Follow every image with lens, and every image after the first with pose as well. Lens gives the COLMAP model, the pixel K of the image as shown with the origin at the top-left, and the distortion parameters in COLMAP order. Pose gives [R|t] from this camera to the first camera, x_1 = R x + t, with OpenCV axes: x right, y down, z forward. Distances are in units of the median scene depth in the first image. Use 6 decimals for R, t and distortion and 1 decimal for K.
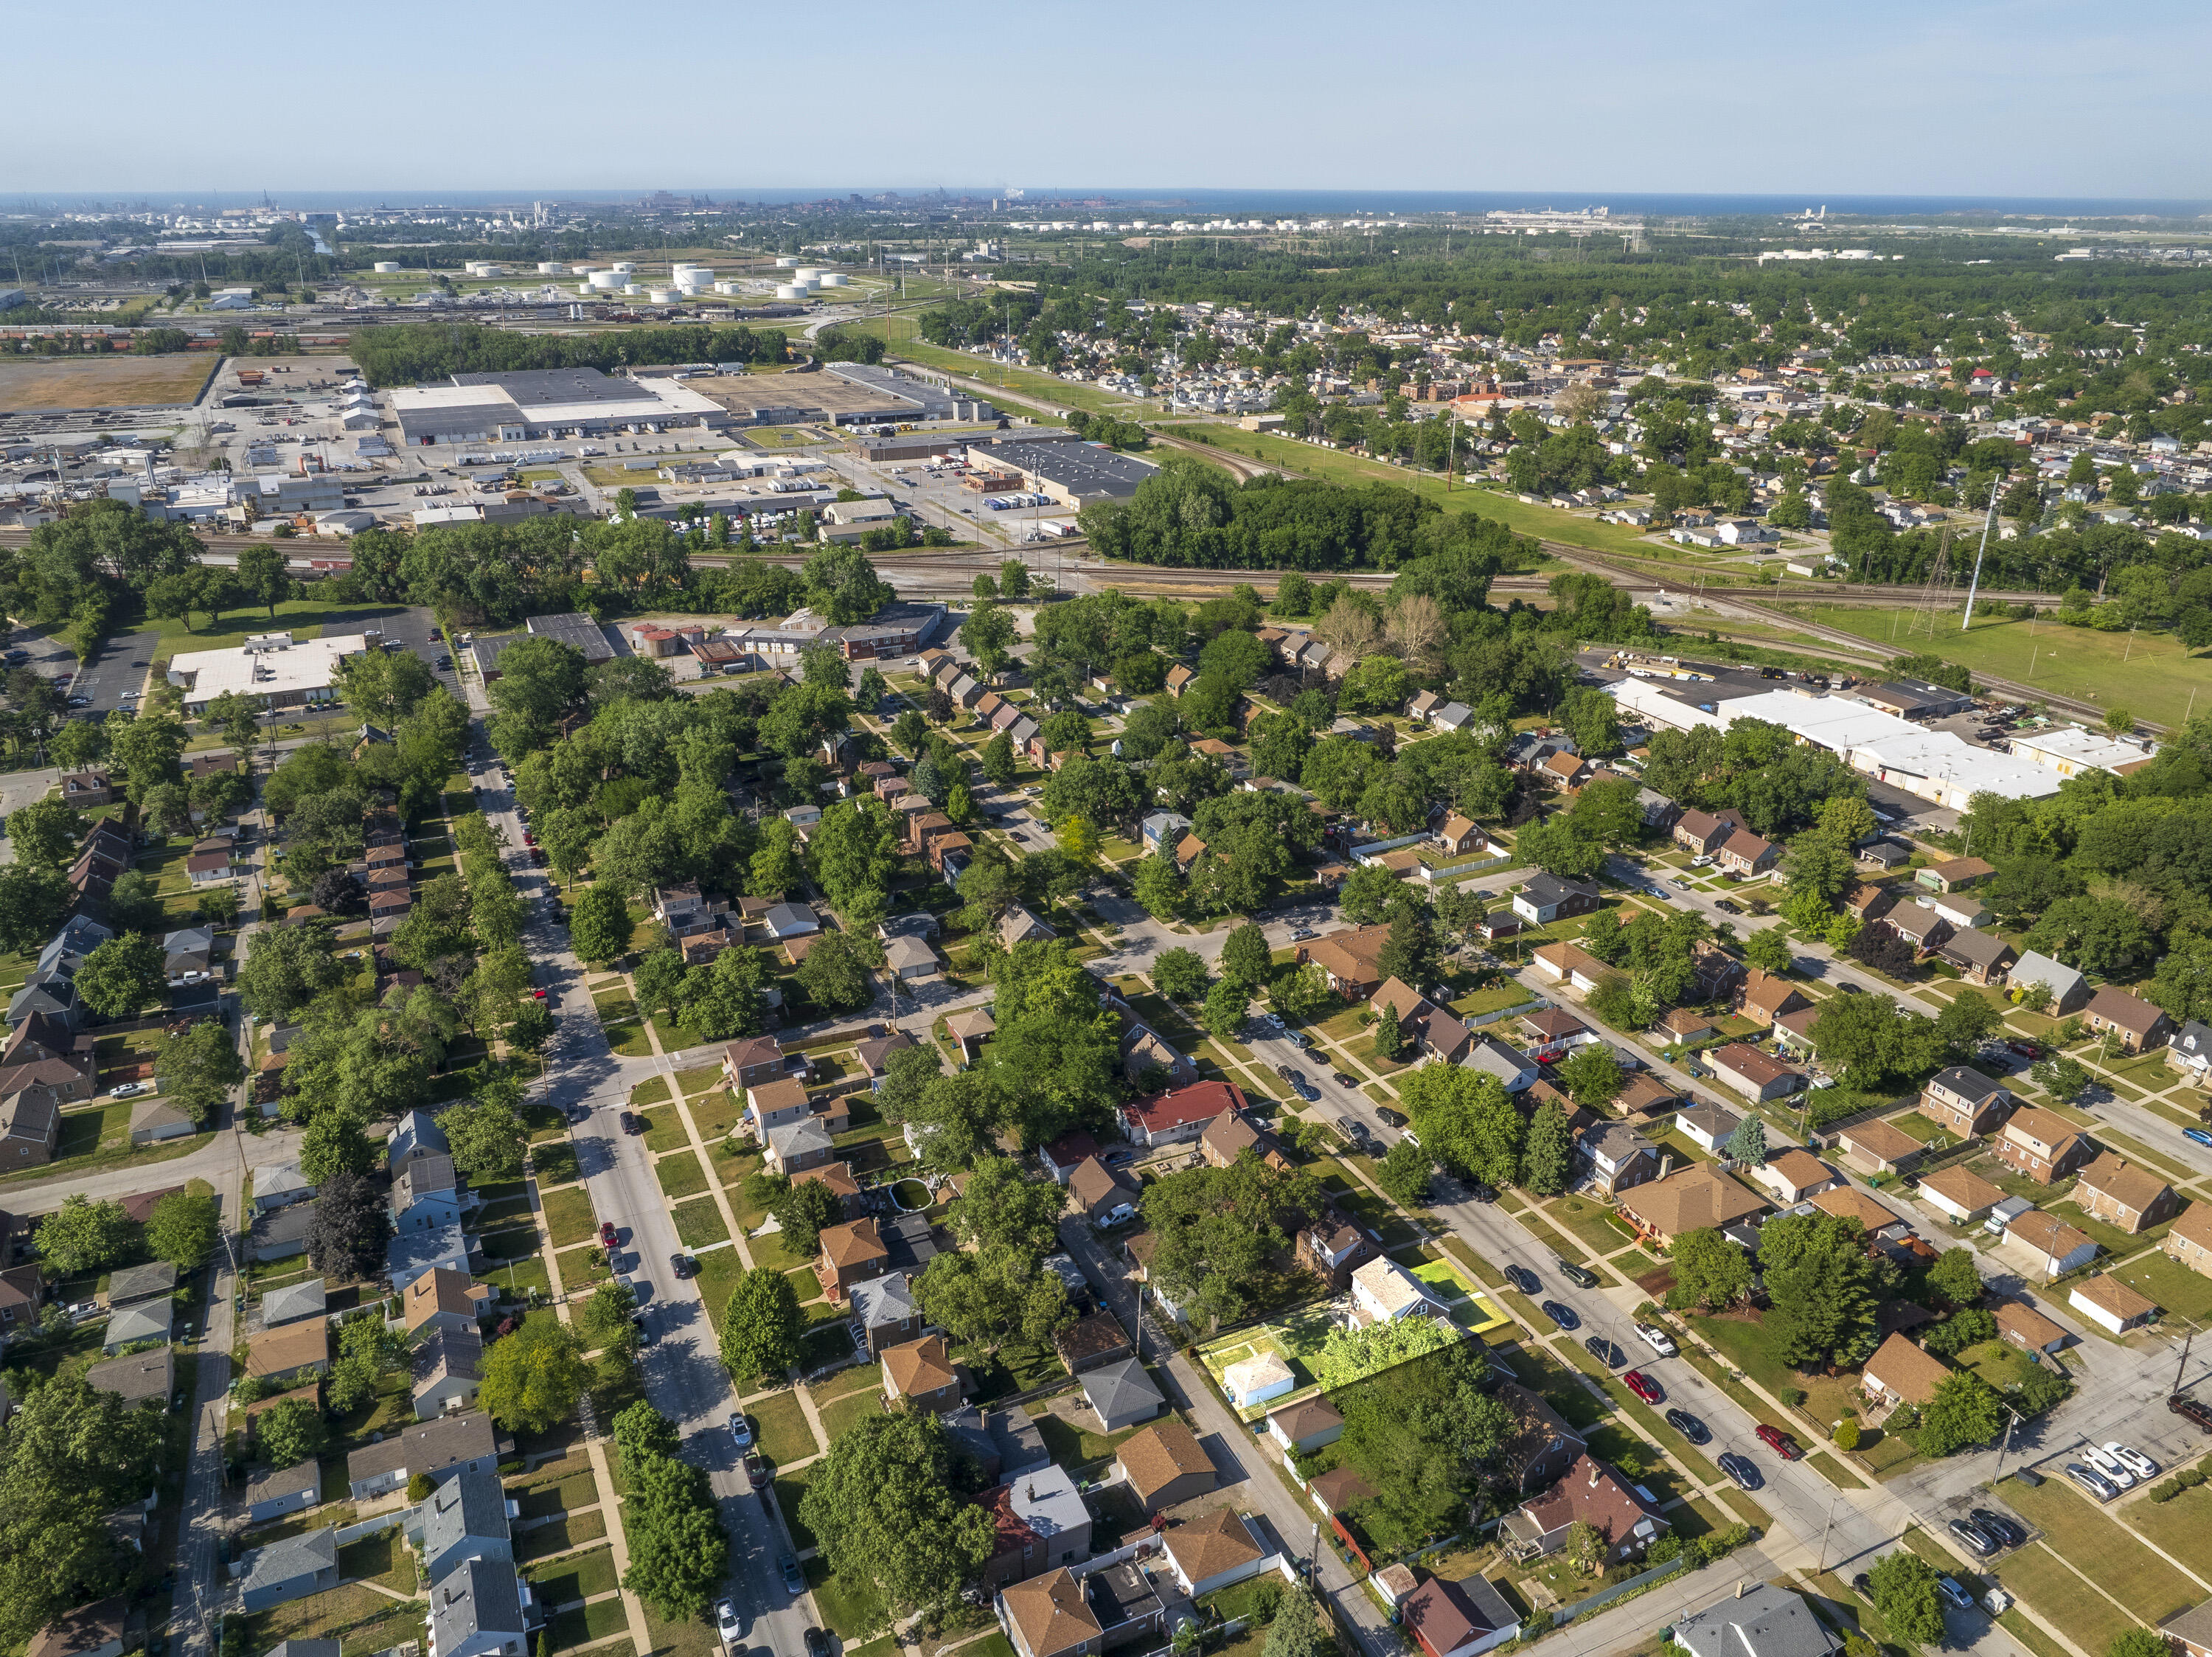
lens RADIAL K [[1549.4, 0, 1106.0], [0, 1549.4, 828.5], [0, 0, 1]] dist [-0.044186, 0.039350]
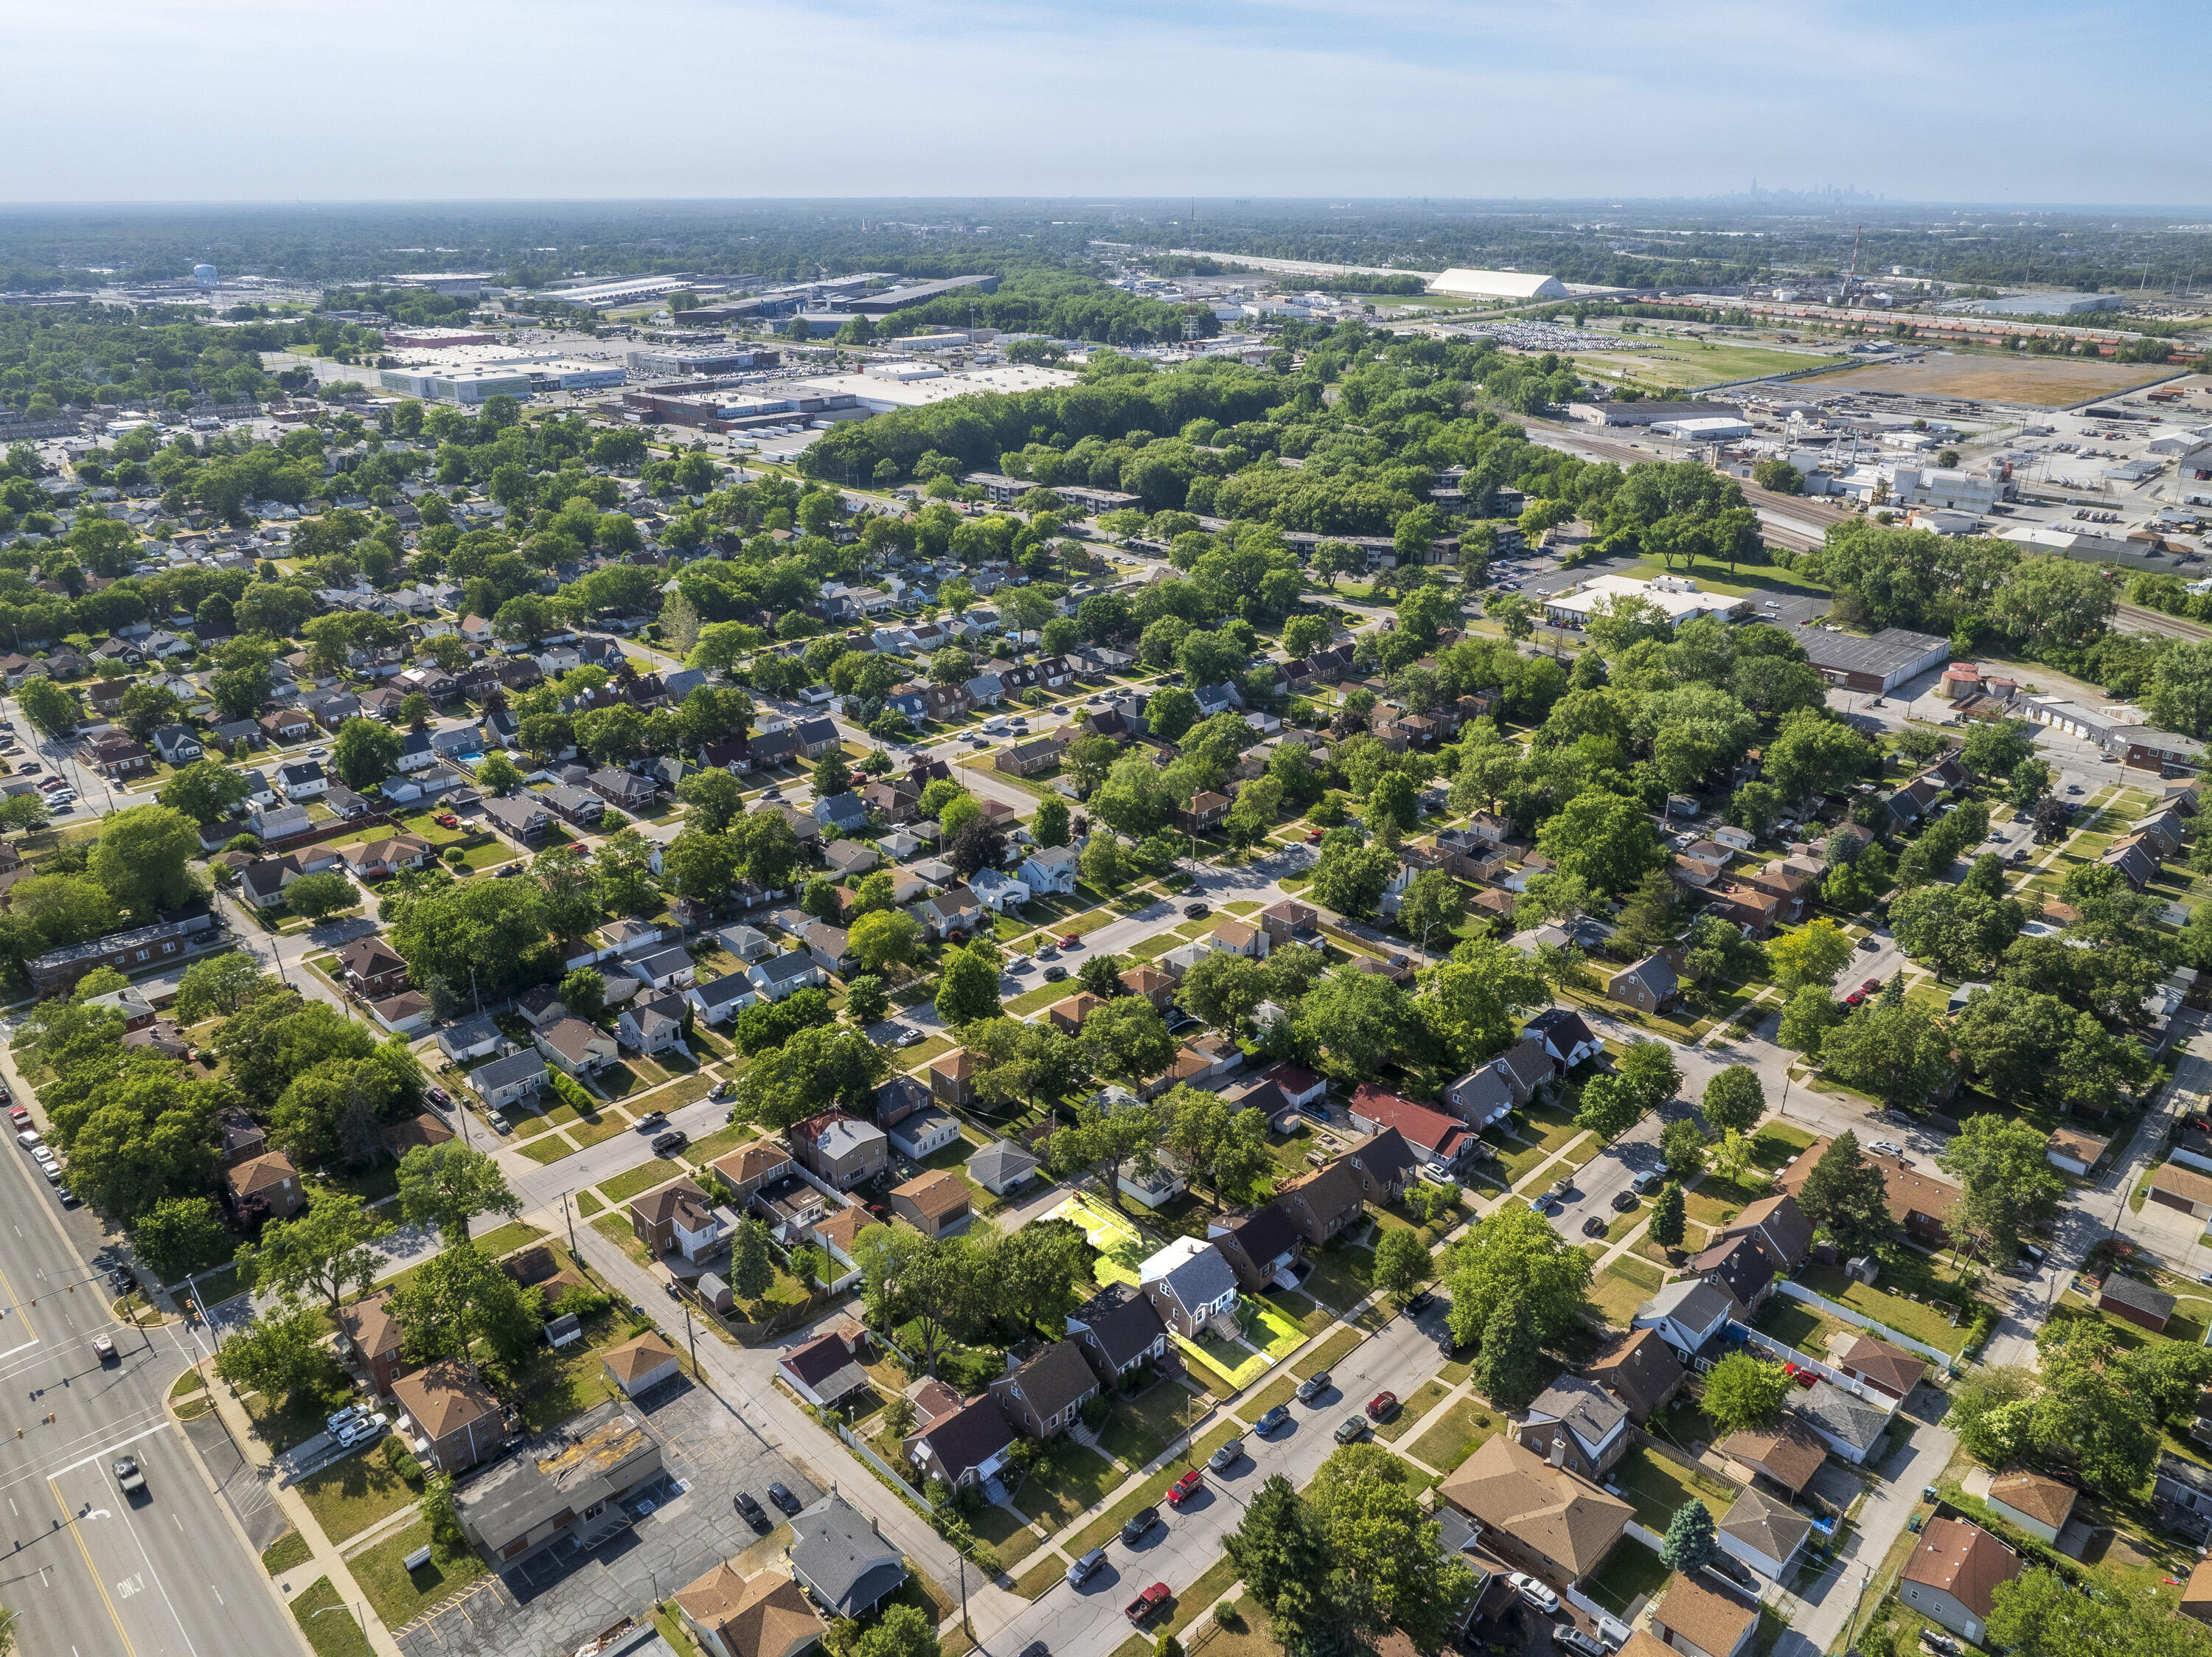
lens RADIAL K [[1549.4, 0, 1106.0], [0, 1549.4, 828.5], [0, 0, 1]] dist [-0.044186, 0.039350]
pose [[0.326219, 0.352653, -0.877050, 0.858612], [-0.358701, 0.904594, 0.230309, -0.154559], [0.874594, 0.239468, 0.421592, 0.422371]]
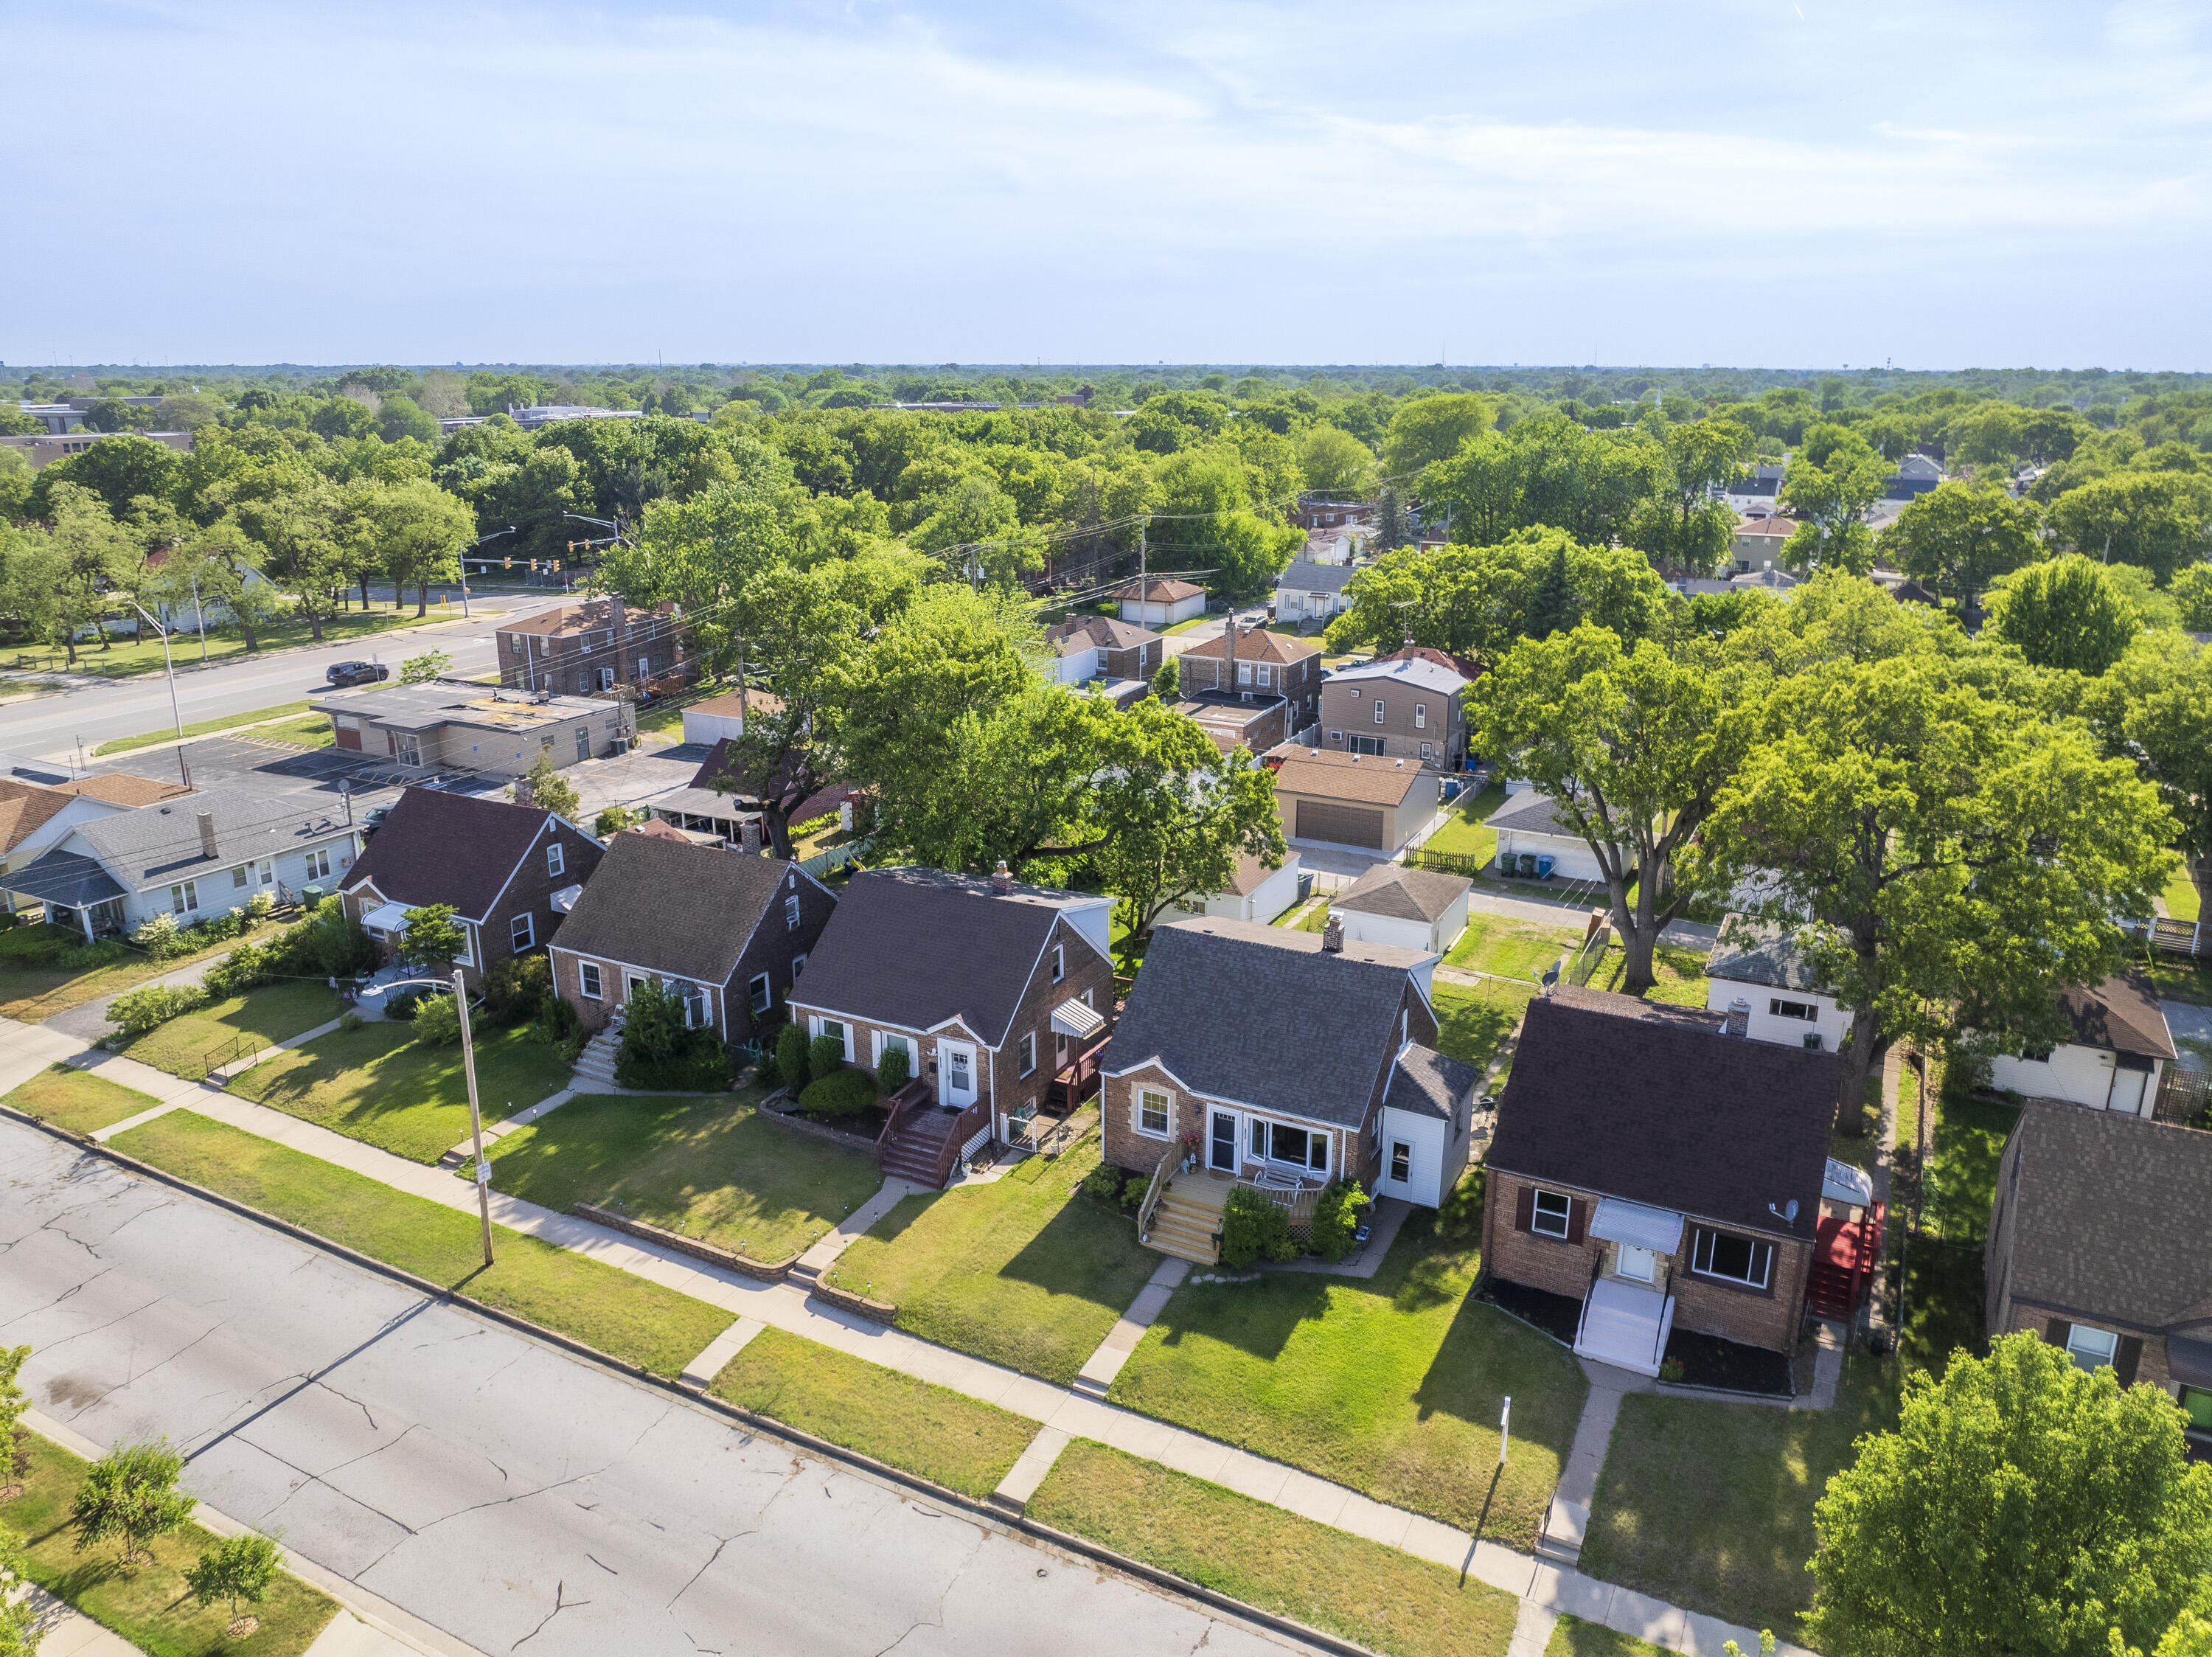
lens RADIAL K [[1549.4, 0, 1106.0], [0, 1549.4, 828.5], [0, 0, 1]] dist [-0.044186, 0.039350]
pose [[-0.801243, 0.161424, -0.576153, 0.331585], [-0.240702, 0.794609, 0.557368, 0.120984], [0.547788, 0.585269, -0.597820, 1.021414]]
